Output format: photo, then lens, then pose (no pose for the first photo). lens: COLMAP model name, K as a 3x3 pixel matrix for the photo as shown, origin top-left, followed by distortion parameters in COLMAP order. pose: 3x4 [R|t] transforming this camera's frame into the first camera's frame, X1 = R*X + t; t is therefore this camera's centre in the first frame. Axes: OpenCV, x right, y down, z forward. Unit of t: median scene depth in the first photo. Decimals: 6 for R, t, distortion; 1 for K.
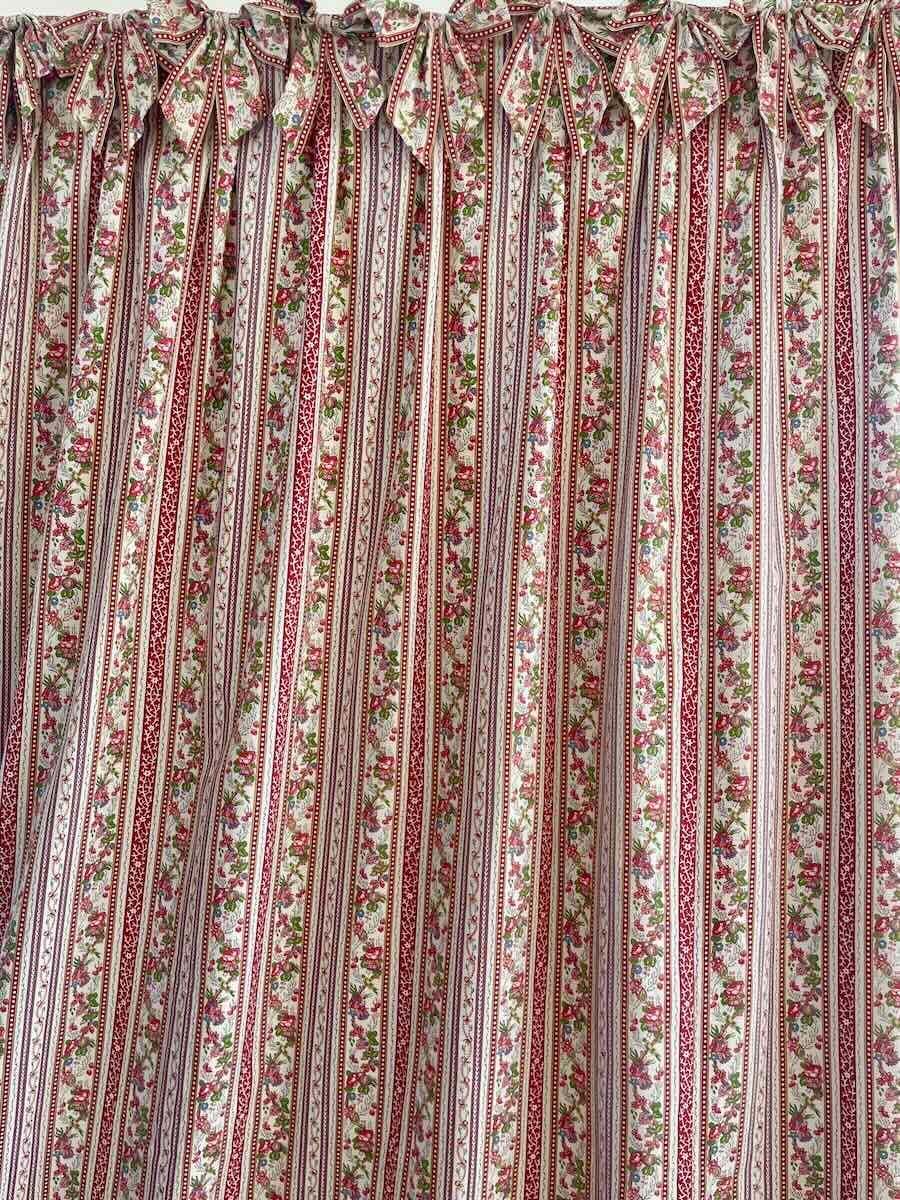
lens RADIAL K [[928.6, 0, 447.4], [0, 928.6, 579.6], [0, 0, 1]] dist [0.090139, -0.105114]
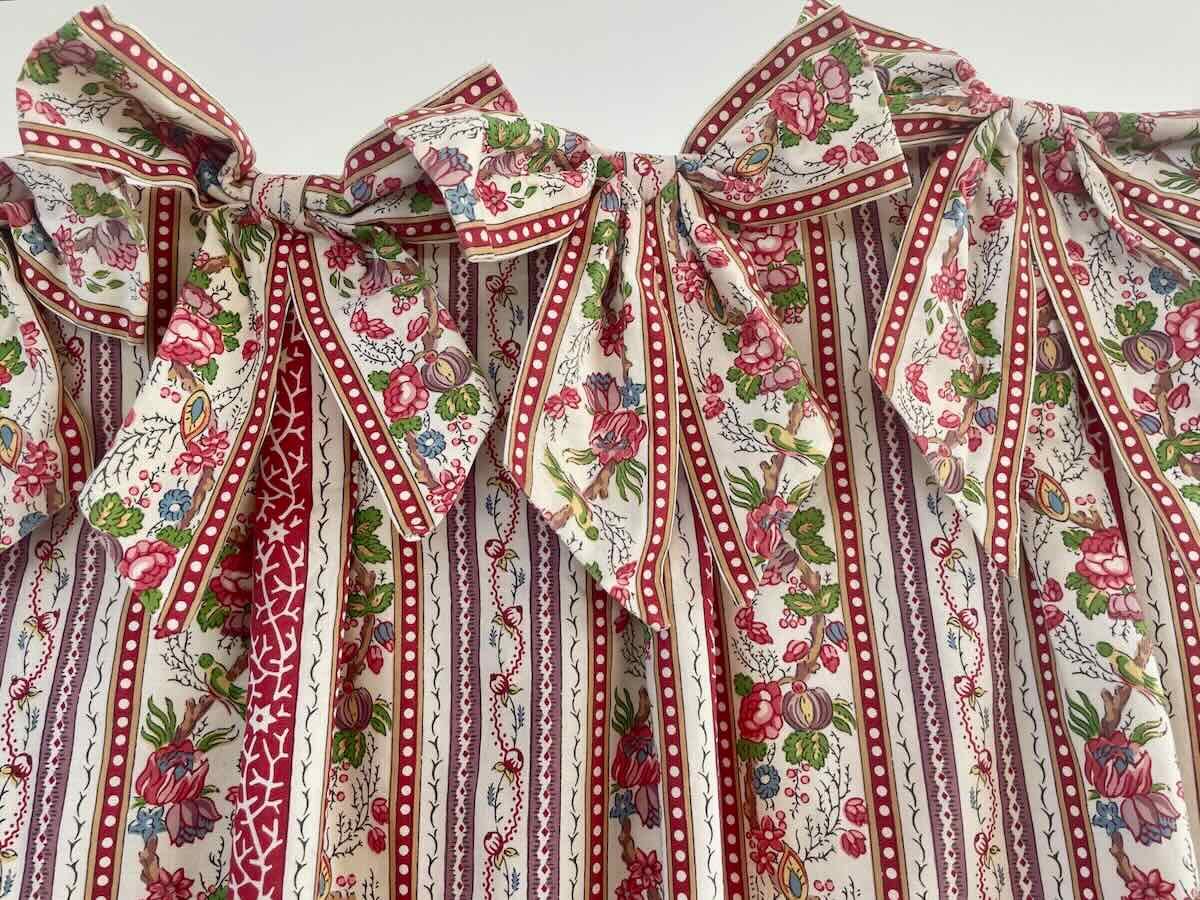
lens RADIAL K [[928.6, 0, 600.0], [0, 928.6, 450.0], [0, 0, 1]] dist [0.090139, -0.105114]
pose [[0.994714, -0.069140, 0.075913, -0.055898], [0.088418, 0.952655, -0.290913, -0.411601], [-0.052205, 0.296087, 0.953733, 0.724398]]
